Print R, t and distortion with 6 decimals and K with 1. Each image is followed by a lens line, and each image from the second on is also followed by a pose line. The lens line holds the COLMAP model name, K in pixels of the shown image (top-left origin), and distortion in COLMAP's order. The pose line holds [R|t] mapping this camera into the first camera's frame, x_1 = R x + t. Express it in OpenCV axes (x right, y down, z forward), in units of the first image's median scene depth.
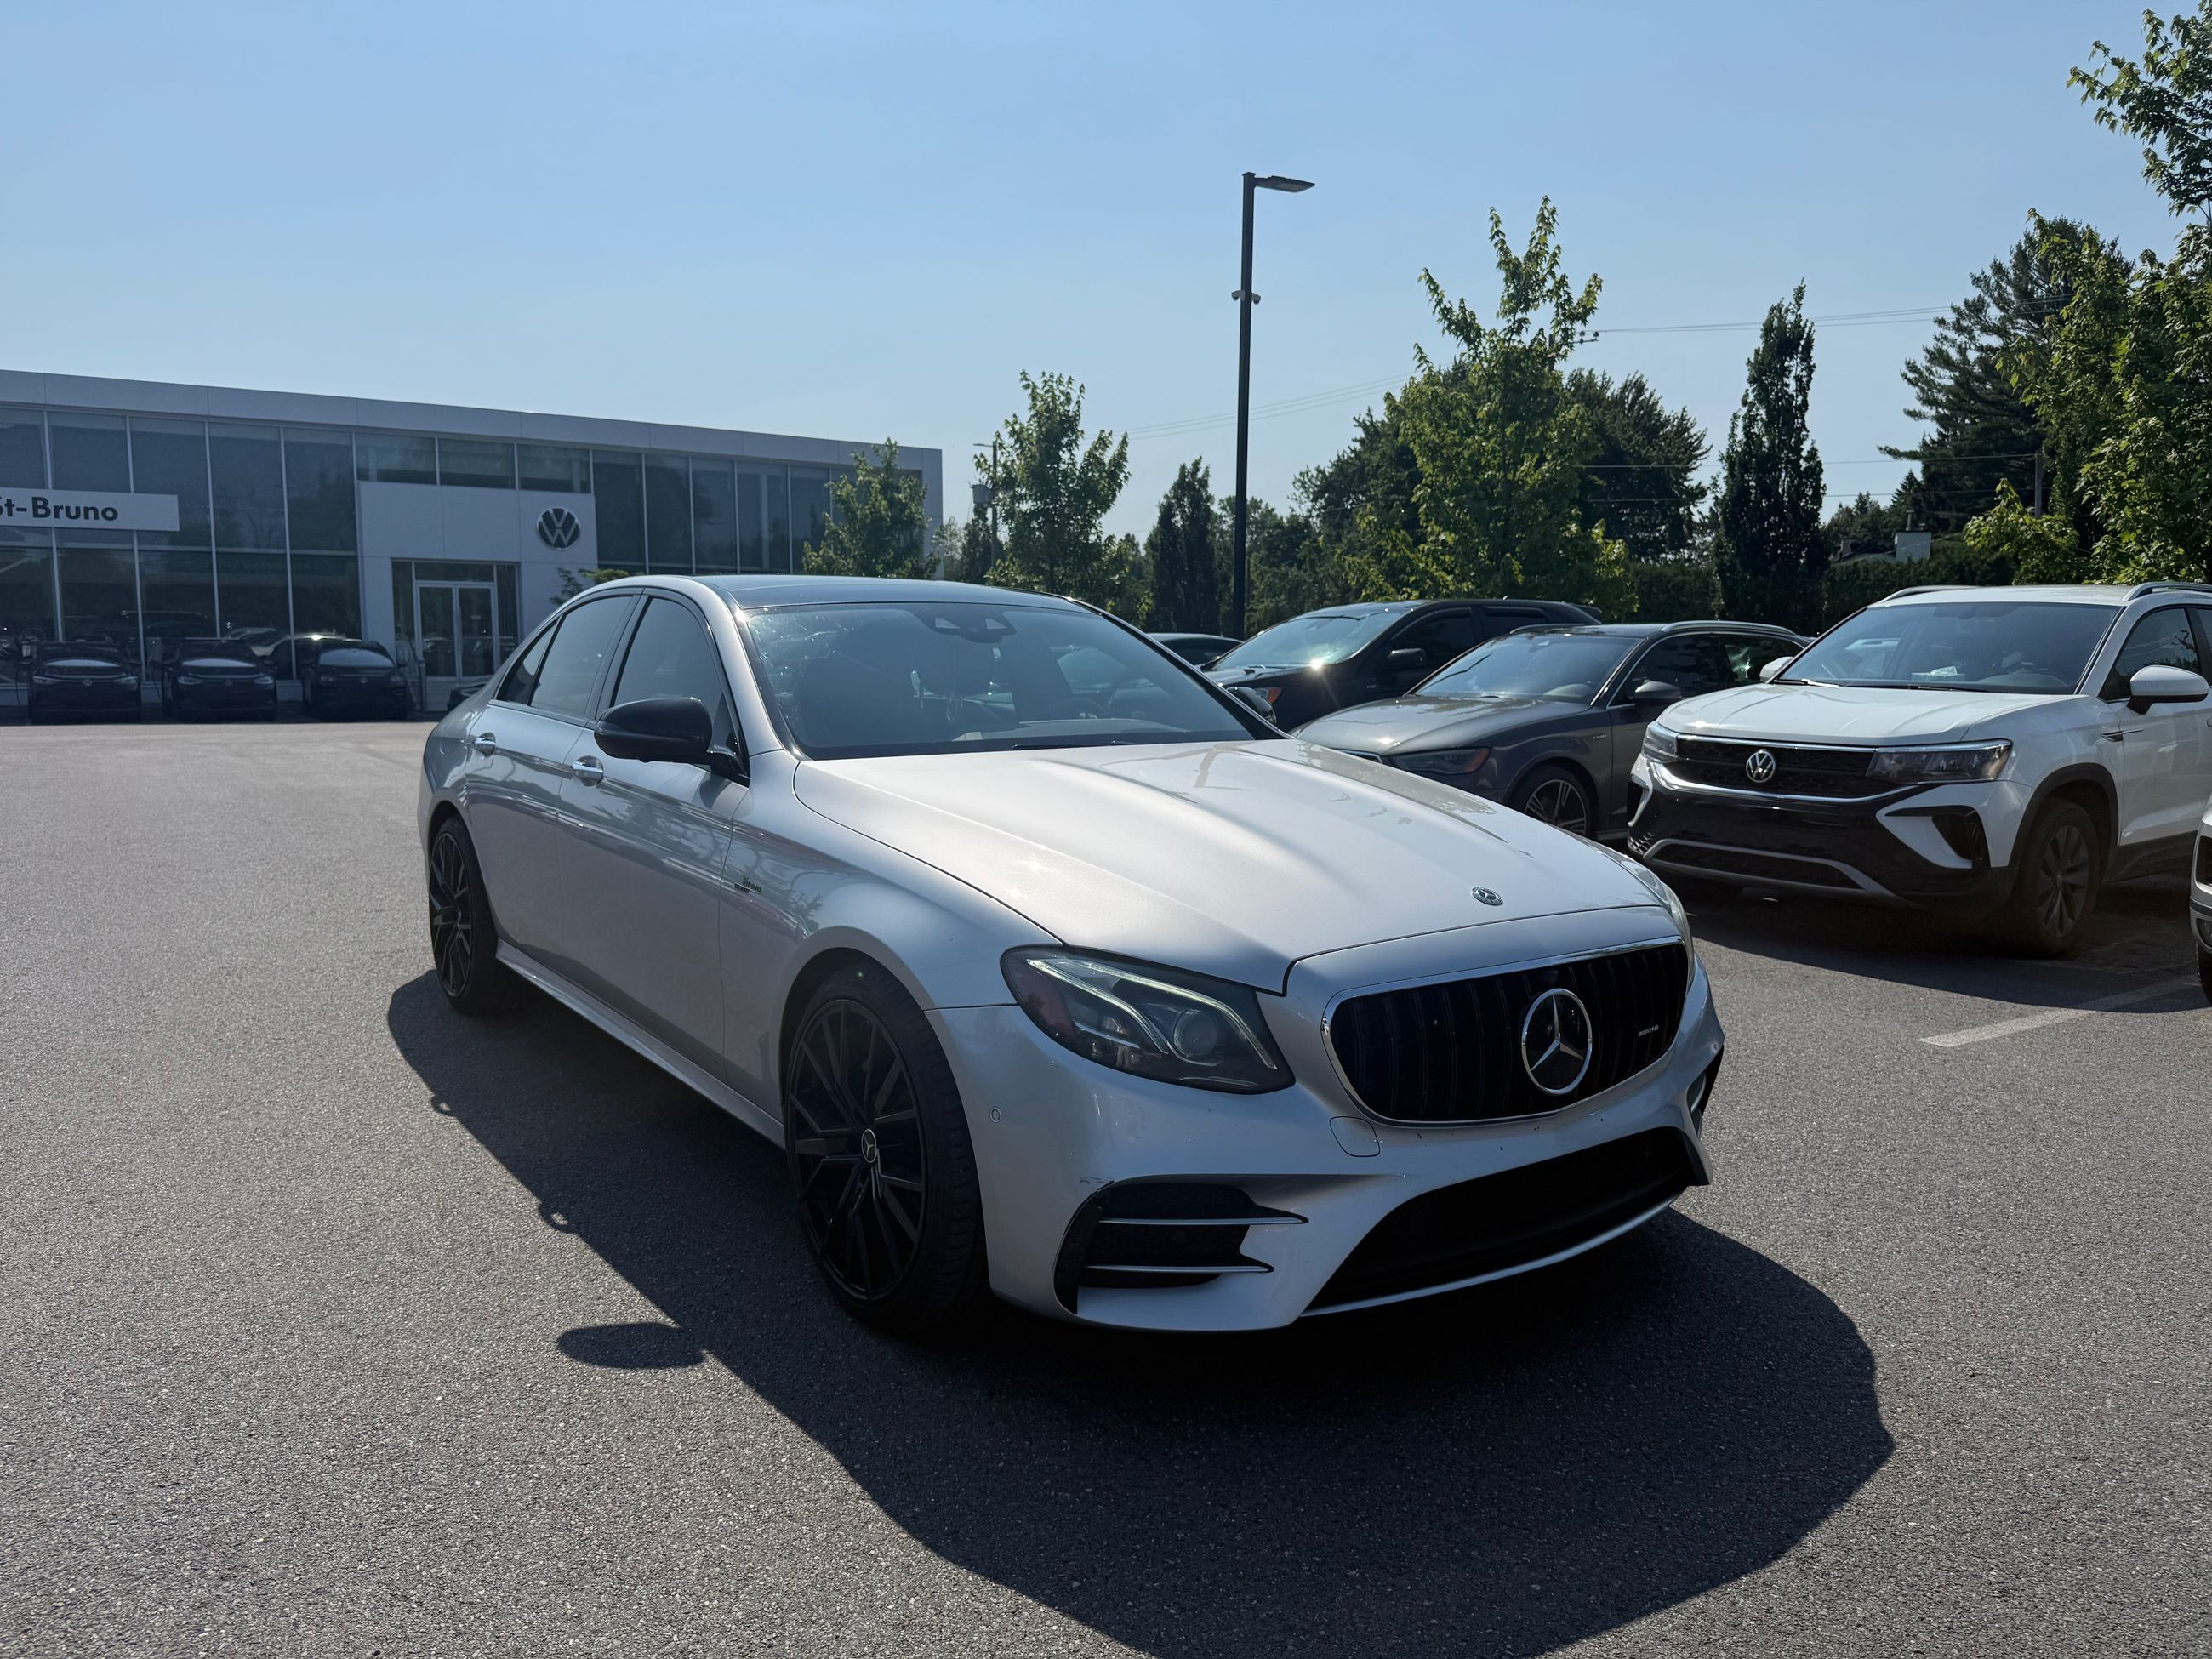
lens RADIAL K [[1547.3, 0, 1108.8], [0, 1547.3, 830.1], [0, 0, 1]] dist [0.024129, -0.027473]
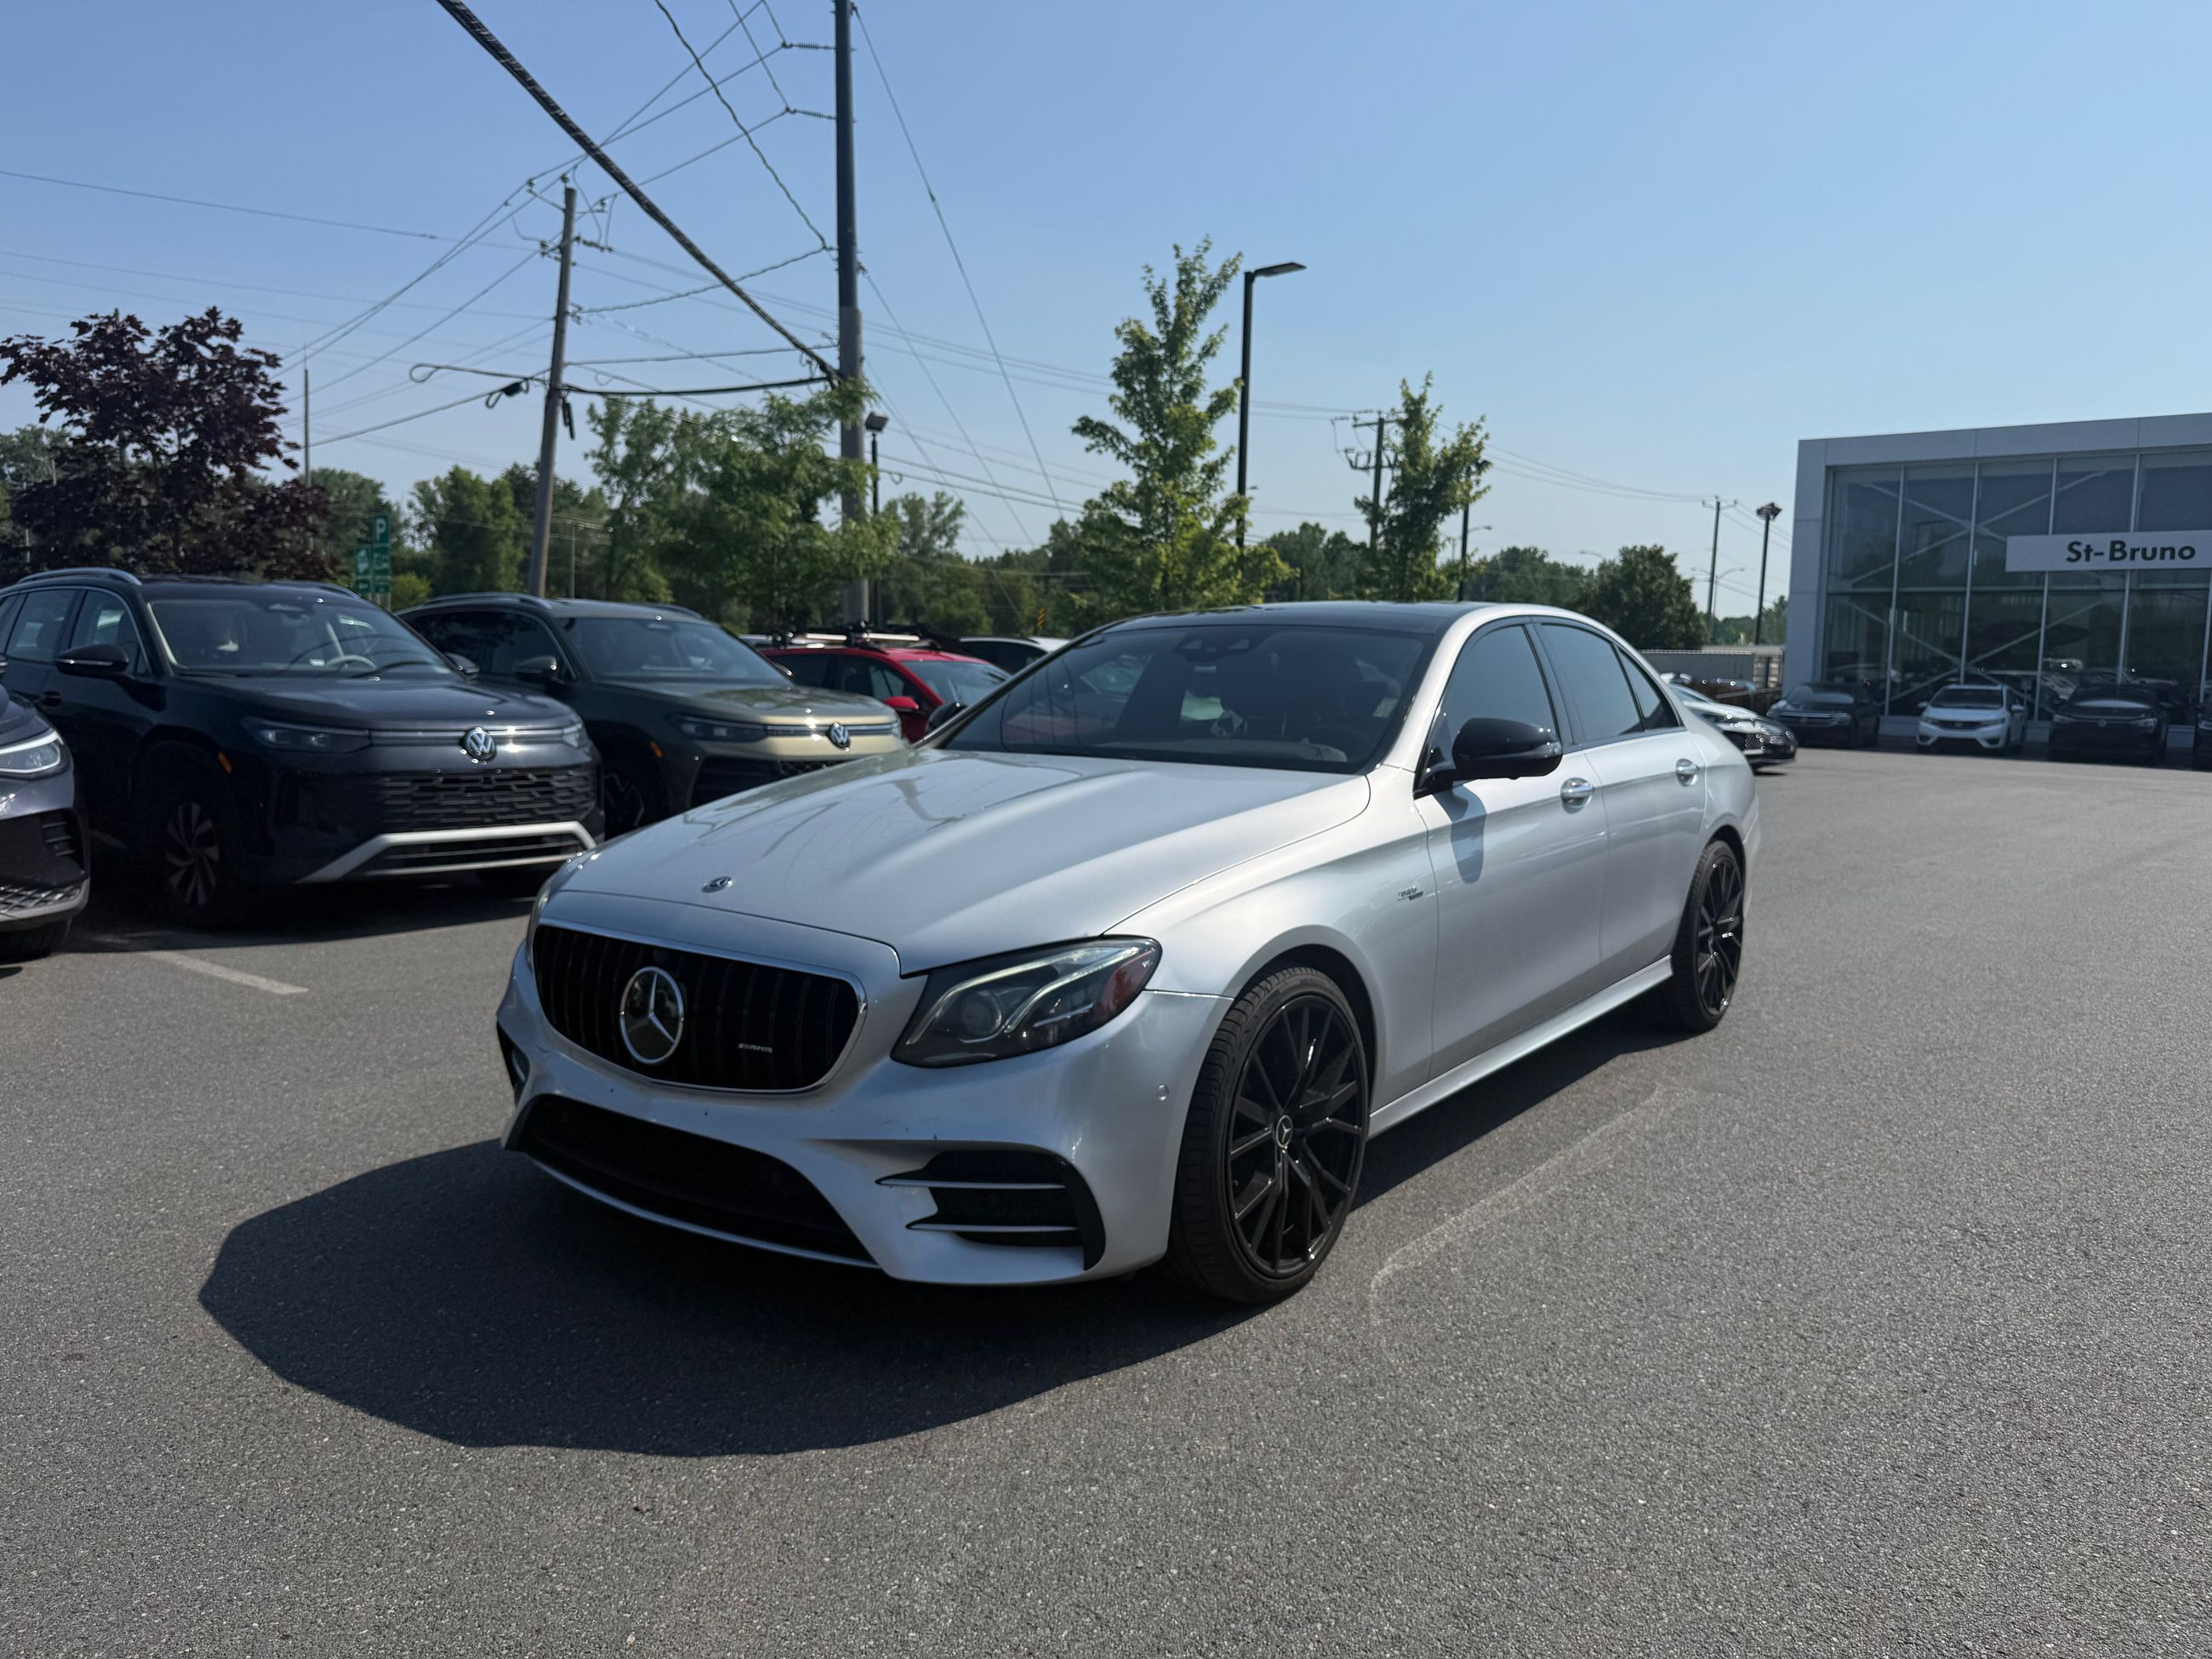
lens RADIAL K [[1541.6, 0, 1098.5], [0, 1541.6, 865.5], [0, 0, 1]] dist [0.042612, -0.027163]
pose [[0.295079, 0.116746, -0.948314, 0.165615], [-0.122816, 0.988908, 0.083528, -0.011528], [0.947547, 0.091821, 0.306144, 0.112682]]
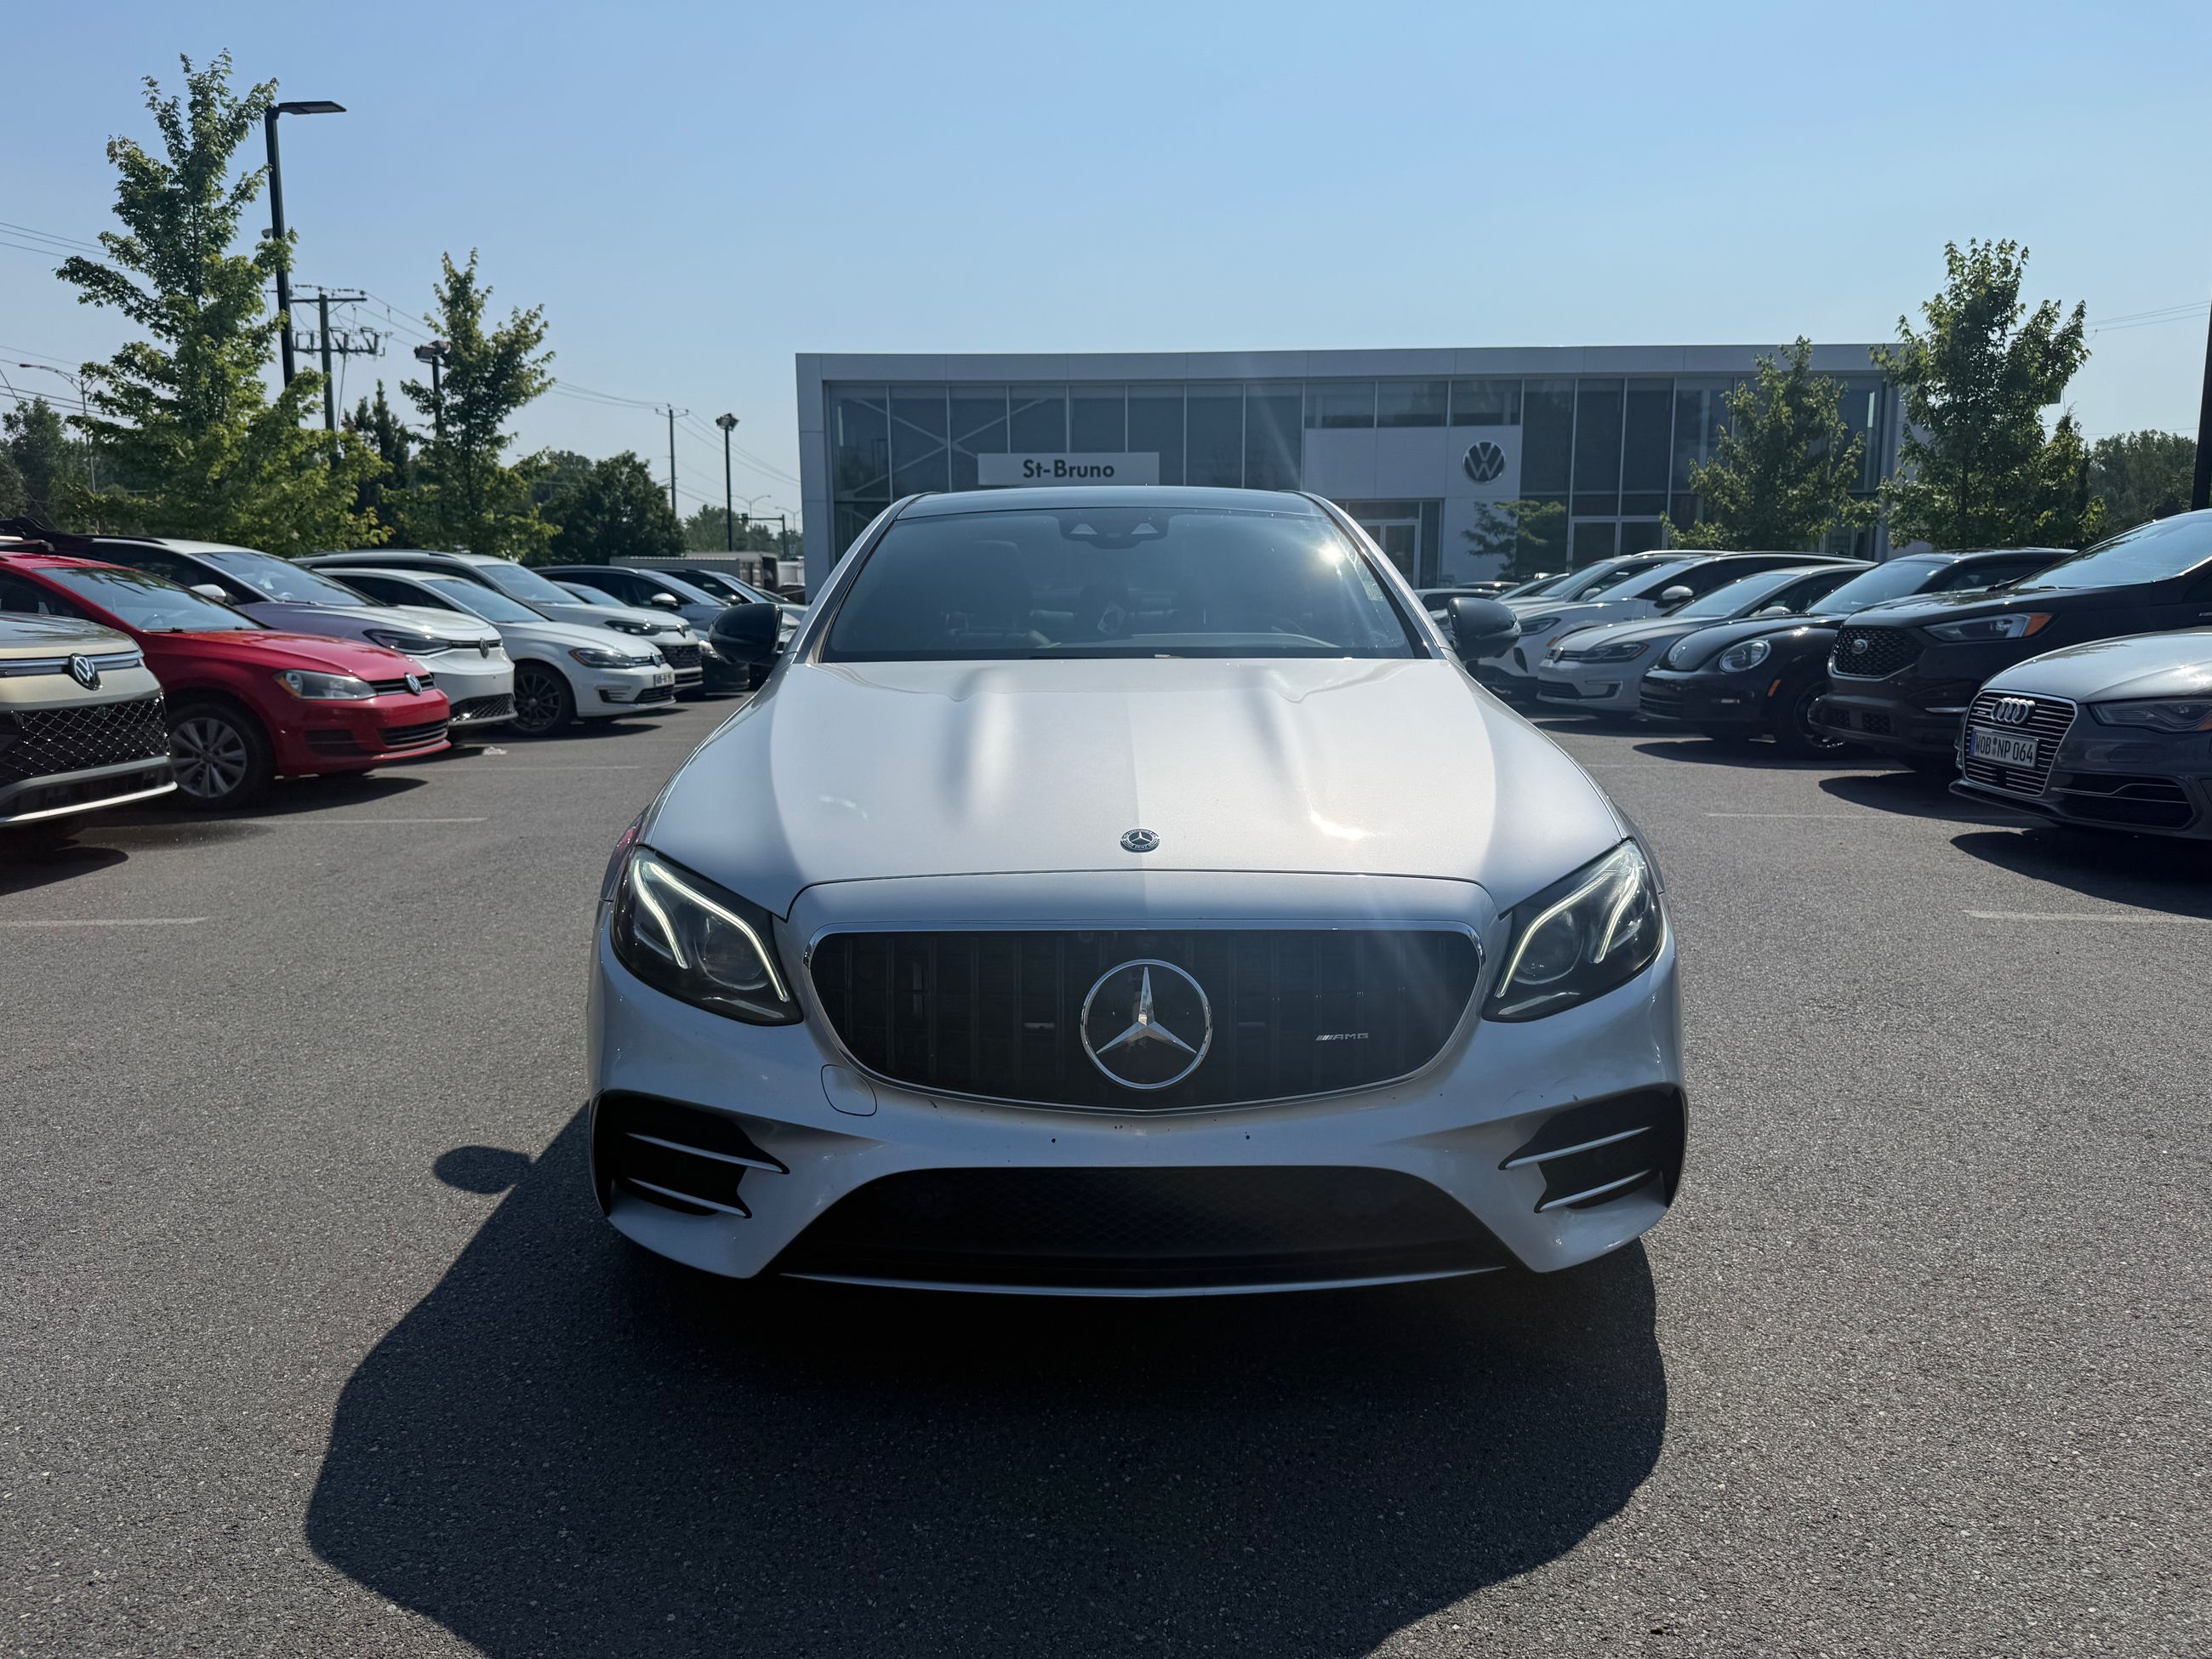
lens RADIAL K [[1555.7, 0, 1104.0], [0, 1555.7, 830.3], [0, 0, 1]] dist [0.018167, -0.027804]
pose [[0.813562, 0.079943, -0.575957, 0.085140], [-0.056133, 0.996676, 0.059049, -0.001110], [0.578762, -0.015710, 0.815345, 0.040323]]
